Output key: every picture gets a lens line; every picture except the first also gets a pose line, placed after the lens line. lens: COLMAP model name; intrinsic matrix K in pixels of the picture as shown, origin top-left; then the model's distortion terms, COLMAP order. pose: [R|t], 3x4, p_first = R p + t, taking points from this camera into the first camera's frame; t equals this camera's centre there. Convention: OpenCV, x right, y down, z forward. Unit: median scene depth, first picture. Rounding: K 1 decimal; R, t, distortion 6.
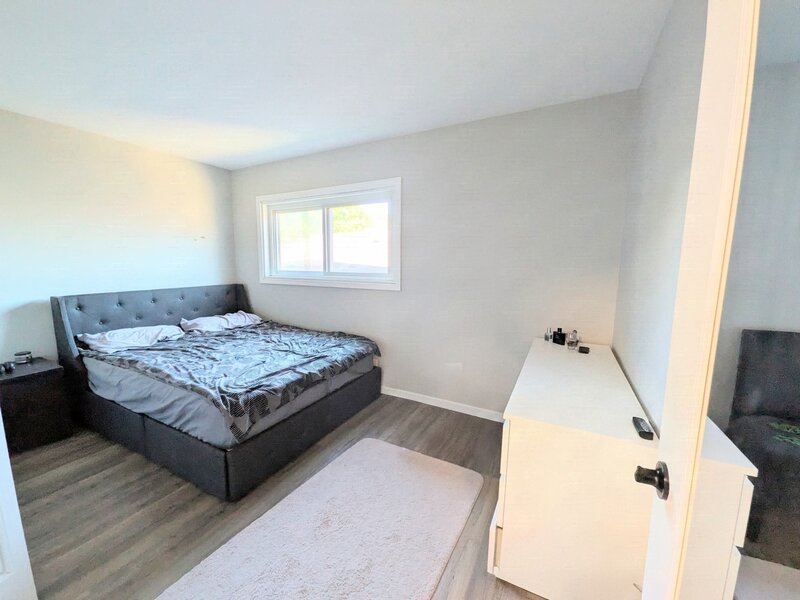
lens RADIAL K [[315.6, 0, 399.1], [0, 315.6, 301.1], [0, 0, 1]] dist [0.000394, 0.000079]
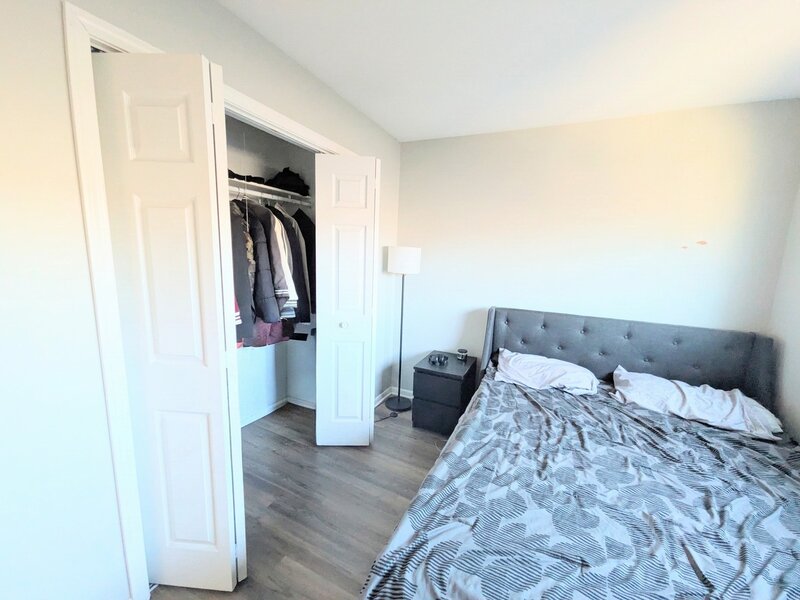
lens RADIAL K [[315.6, 0, 399.1], [0, 315.6, 301.1], [0, 0, 1]] dist [0.000394, 0.000079]
pose [[0.042269, 0.154389, -0.987106, -0.084654], [-0.168116, 0.975000, 0.145297, -0.115854], [0.984861, 0.159806, 0.067168, 0.567742]]
